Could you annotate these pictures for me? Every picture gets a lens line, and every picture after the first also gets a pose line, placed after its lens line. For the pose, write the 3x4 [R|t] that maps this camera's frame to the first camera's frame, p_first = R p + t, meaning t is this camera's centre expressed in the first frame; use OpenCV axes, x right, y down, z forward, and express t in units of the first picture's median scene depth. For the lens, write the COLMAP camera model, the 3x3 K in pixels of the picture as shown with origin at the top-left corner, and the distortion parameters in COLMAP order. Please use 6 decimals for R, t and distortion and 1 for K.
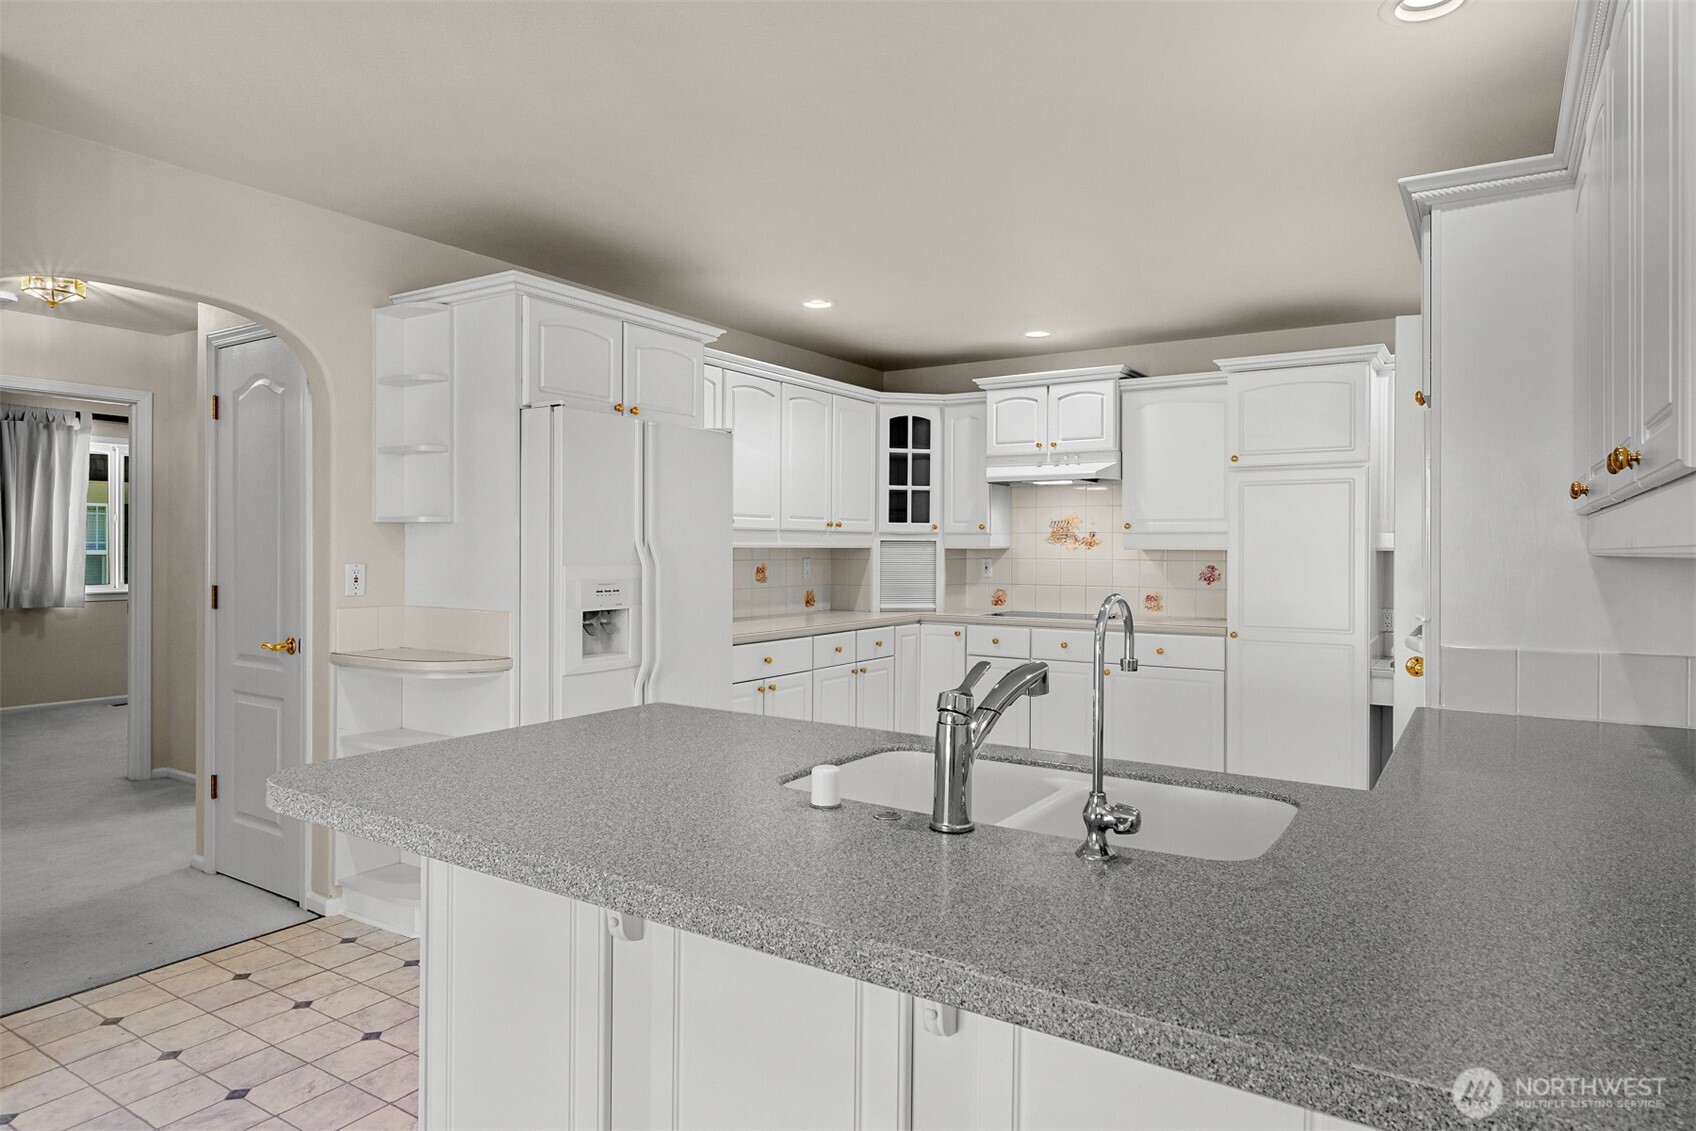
lens RADIAL K [[997.5, 0, 853.3], [0, 997.5, 546.4], [0, 0, 1]] dist [-0.000182, -0.000297]
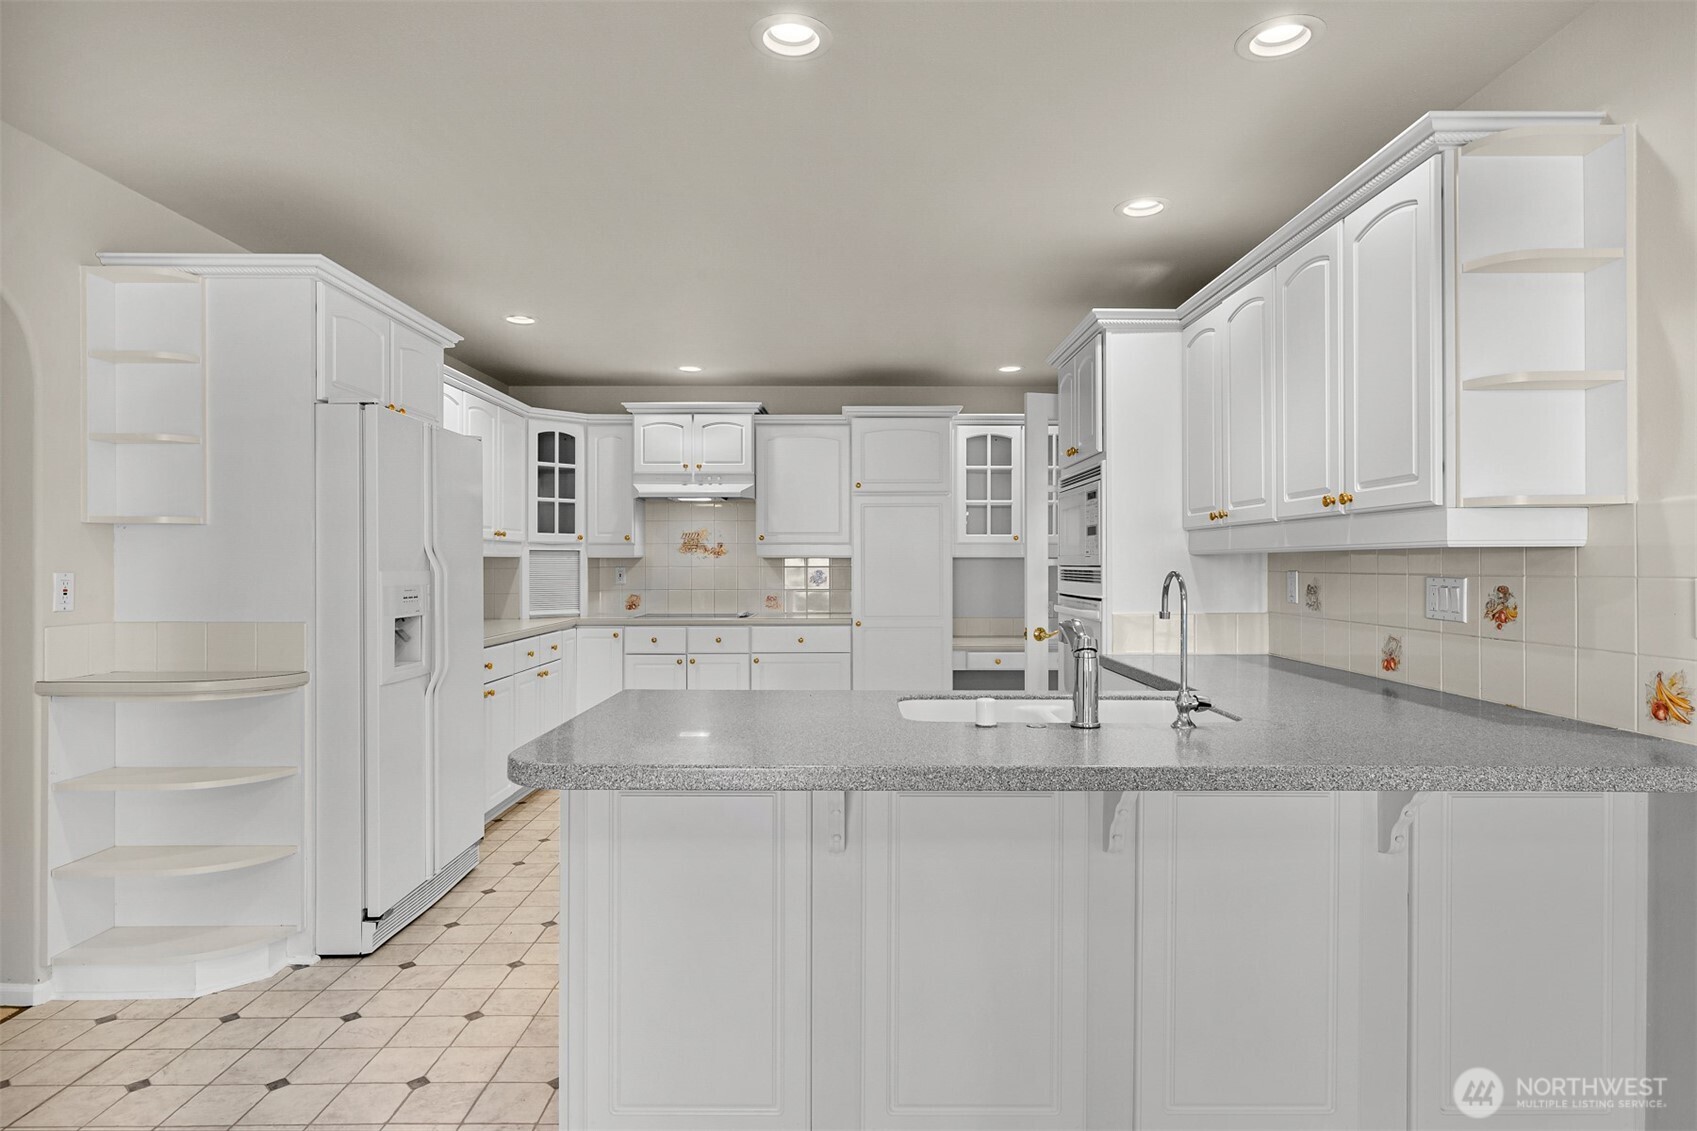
lens RADIAL K [[945.2, 0, 850.8], [0, 945.2, 559.7], [0, 0, 1]] dist [-0.002146, -0.000176]
pose [[0.838693, -0.002888, 0.544597, -0.242125], [0.003703, 0.999993, -0.000399, 0.006210], [-0.544592, 0.002352, 0.838698, -0.005248]]
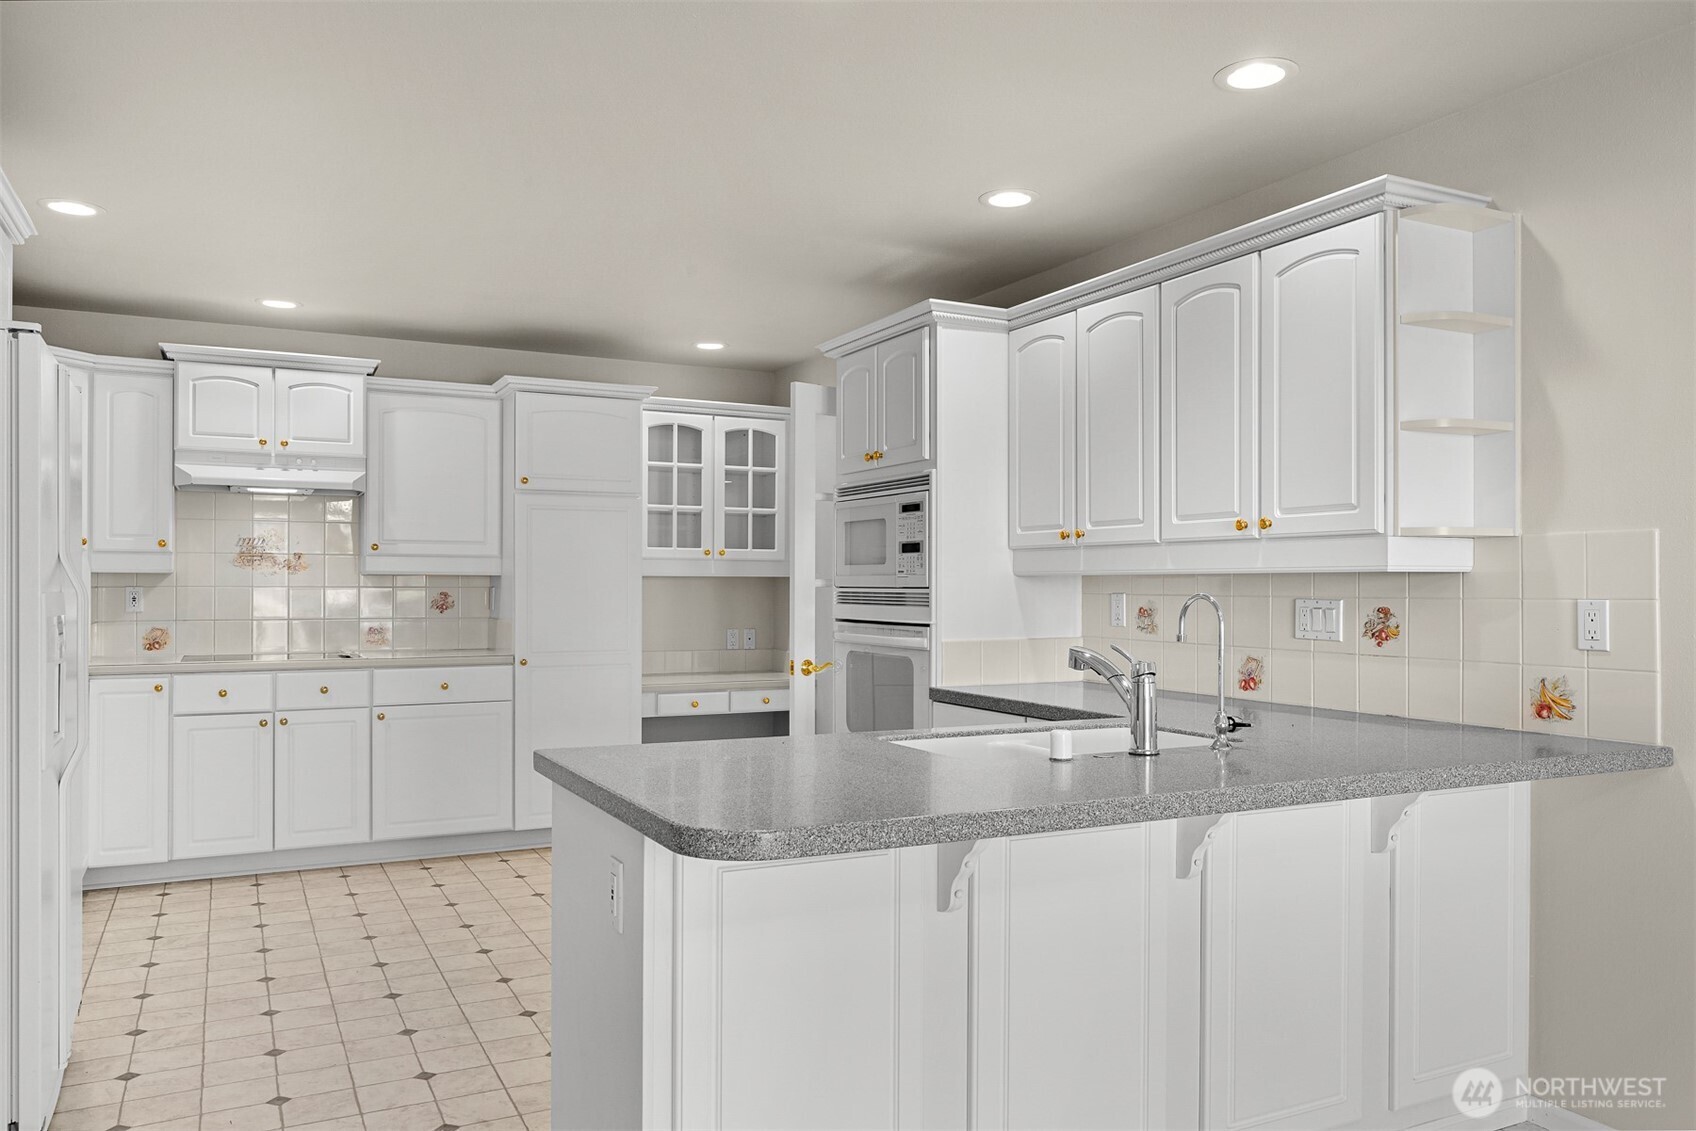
lens RADIAL K [[1212.9, 0, 846.0], [0, 1212.9, 576.1], [0, 0, 1]] dist [-0.001512, -0.000079]
pose [[0.503551, 0.002832, 0.863961, -0.411013], [-0.002429, 0.999995, -0.001862, 0.005413], [-0.863962, -0.001161, 0.503556, 0.115613]]
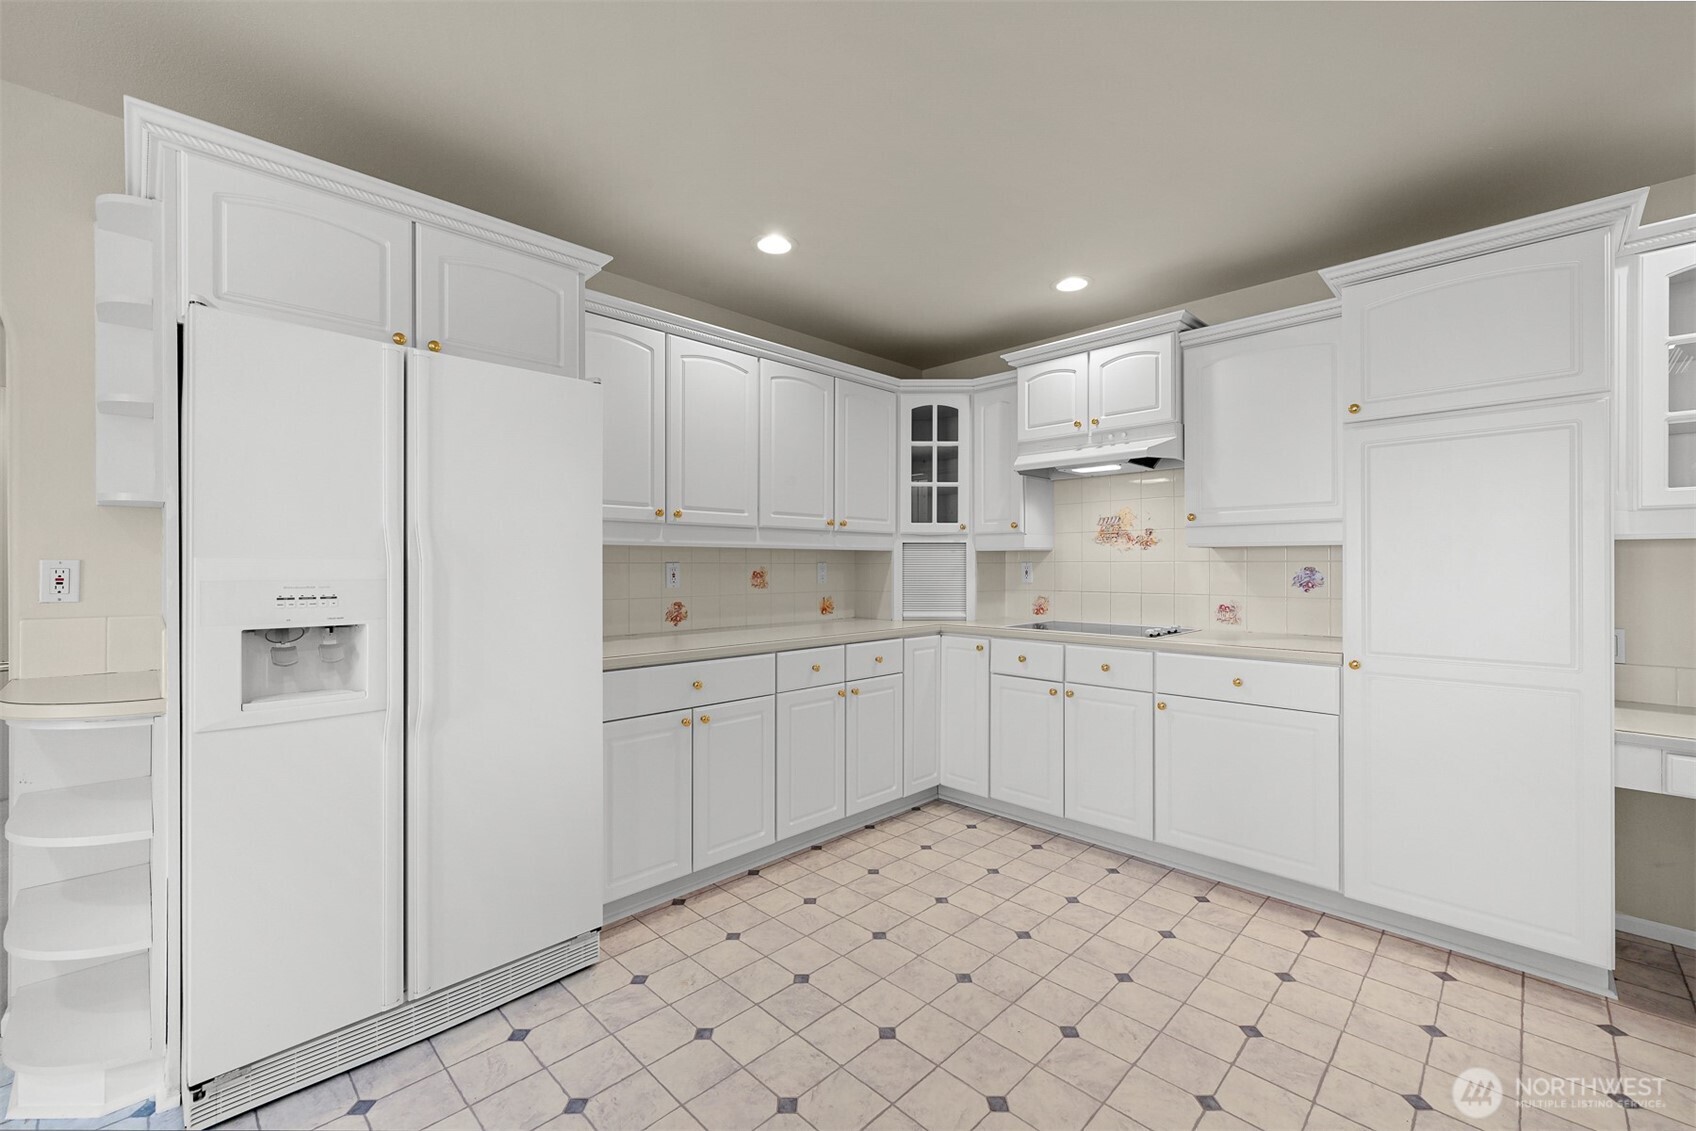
lens RADIAL K [[694.1, 0, 851.9], [0, 694.1, 563.3], [0, 0, 1]] dist [0.001469, 0.000065]
pose [[0.978042, -0.005564, -0.208335, 0.121805], [0.004950, 0.999982, -0.003469, 0.016012], [0.208350, 0.002362, 0.978051, 0.392384]]
